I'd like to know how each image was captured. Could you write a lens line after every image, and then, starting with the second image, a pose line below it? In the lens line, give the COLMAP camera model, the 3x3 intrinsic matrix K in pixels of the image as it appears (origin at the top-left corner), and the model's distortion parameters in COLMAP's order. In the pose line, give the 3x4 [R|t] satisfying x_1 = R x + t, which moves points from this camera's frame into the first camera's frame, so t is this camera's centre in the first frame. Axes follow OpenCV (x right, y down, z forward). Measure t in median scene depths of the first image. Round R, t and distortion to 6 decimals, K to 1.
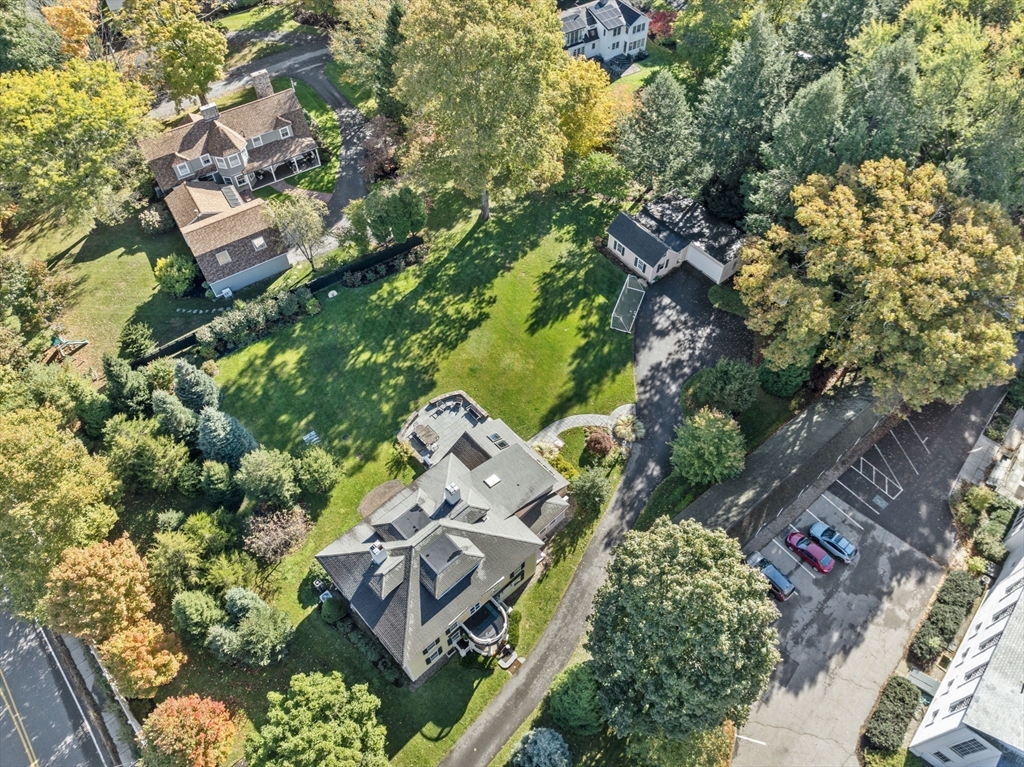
lens RADIAL K [[719.9, 0, 512.0], [0, 719.9, 383.5], [0, 0, 1]] dist [-0.035841, 0.000429]
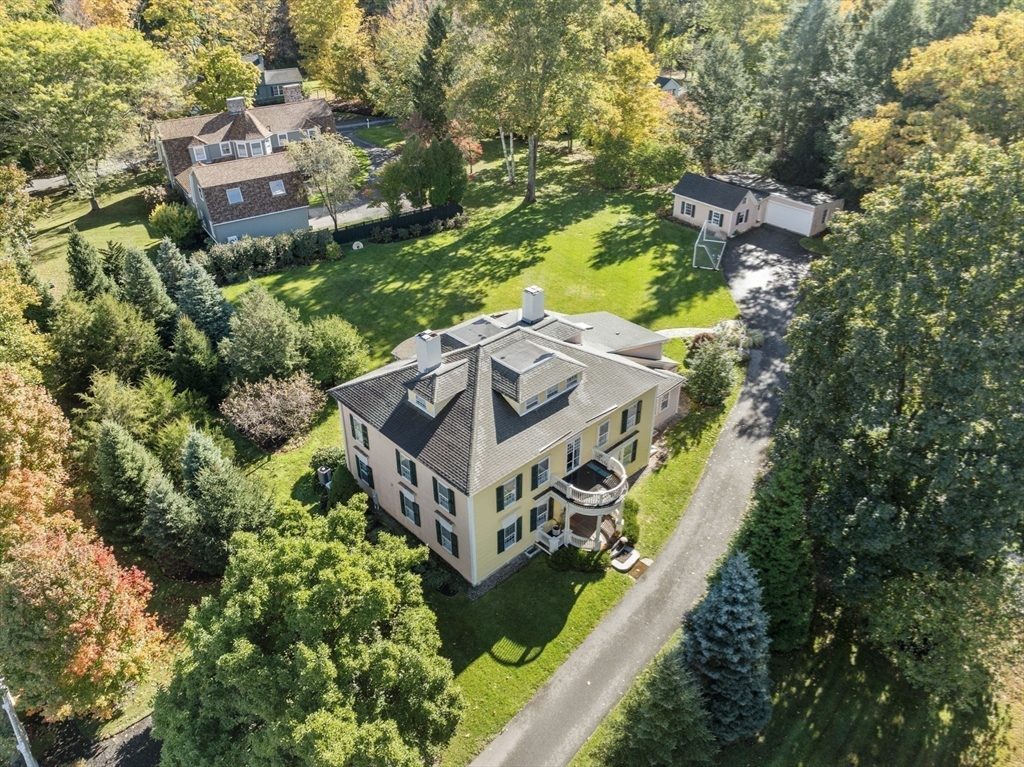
lens RADIAL K [[719.9, 0, 512.0], [0, 719.9, 383.5], [0, 0, 1]] dist [-0.035841, 0.000429]
pose [[0.999885, -0.009676, 0.011641, -0.081962], [0.013219, 0.932829, -0.360078, 0.349192], [-0.007375, 0.360190, 0.932850, 0.276566]]
